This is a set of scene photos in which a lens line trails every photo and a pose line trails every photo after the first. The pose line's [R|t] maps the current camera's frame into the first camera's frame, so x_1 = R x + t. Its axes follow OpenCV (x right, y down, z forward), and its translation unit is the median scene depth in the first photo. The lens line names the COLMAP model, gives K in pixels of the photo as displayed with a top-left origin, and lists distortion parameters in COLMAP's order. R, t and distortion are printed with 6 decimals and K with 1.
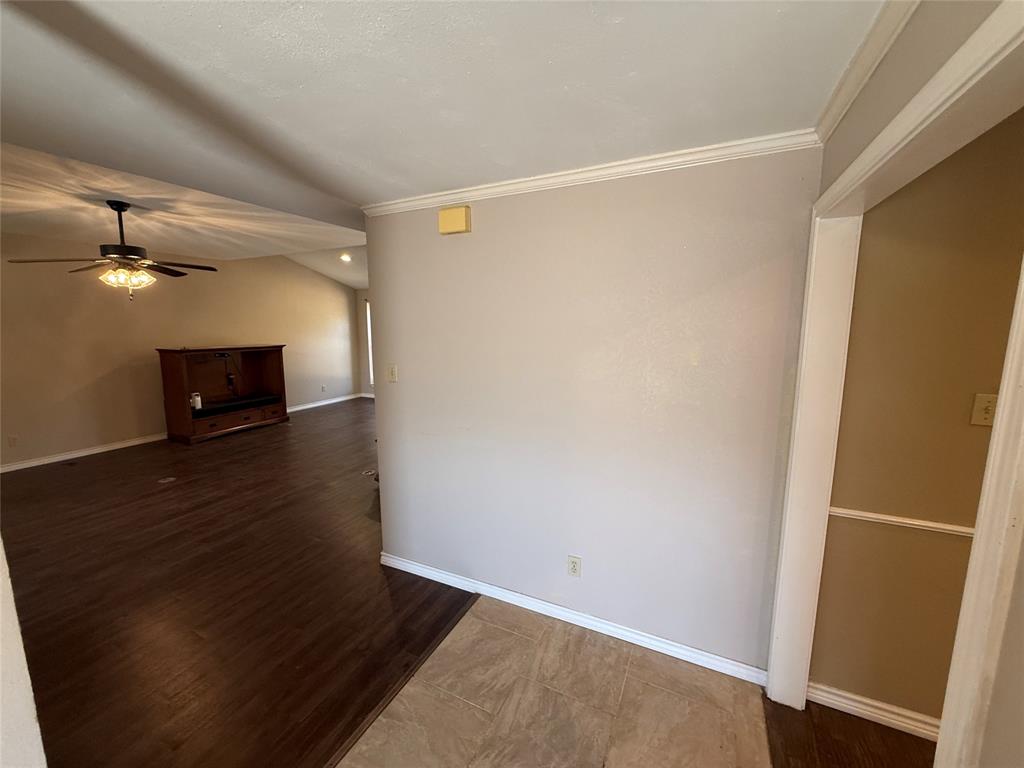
lens RADIAL K [[409.8, 0, 510.8], [0, 409.8, 383.2], [0, 0, 1]] dist [0.001441, -0.001066]
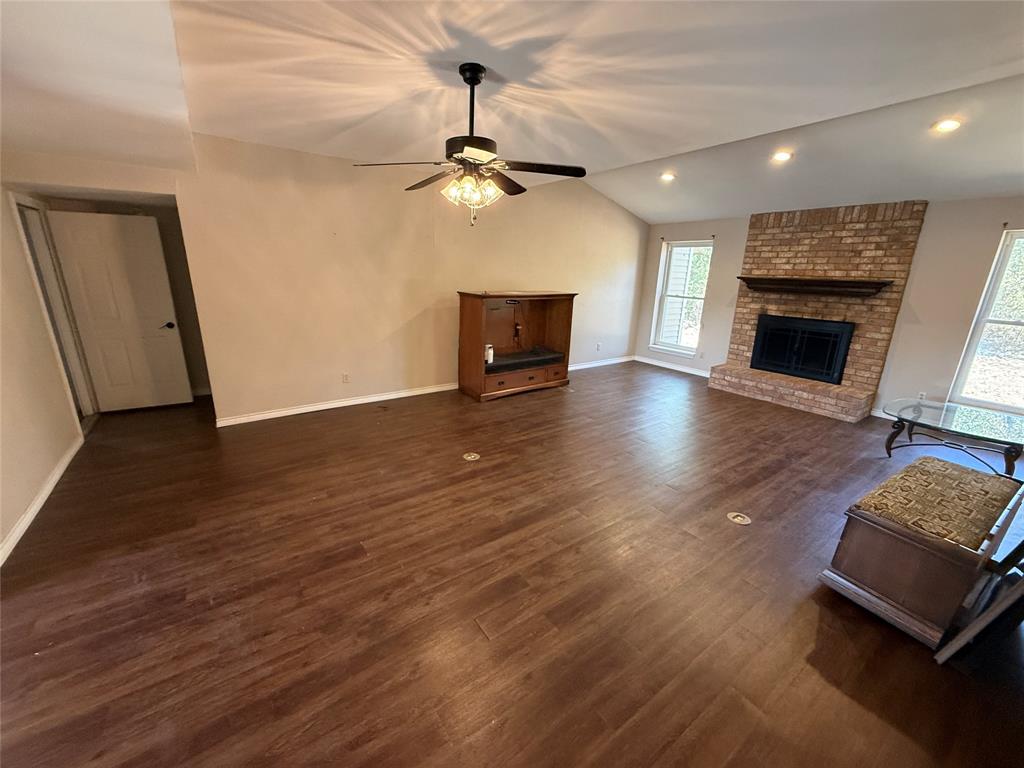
lens RADIAL K [[409.8, 0, 509.8], [0, 409.8, 383.6], [0, 0, 1]] dist [0.001441, -0.001066]
pose [[0.870965, 0.159162, -0.464852, -0.306817], [-0.099792, 0.983664, 0.149824, -0.030518], [0.481105, -0.084103, 0.872620, 0.245040]]
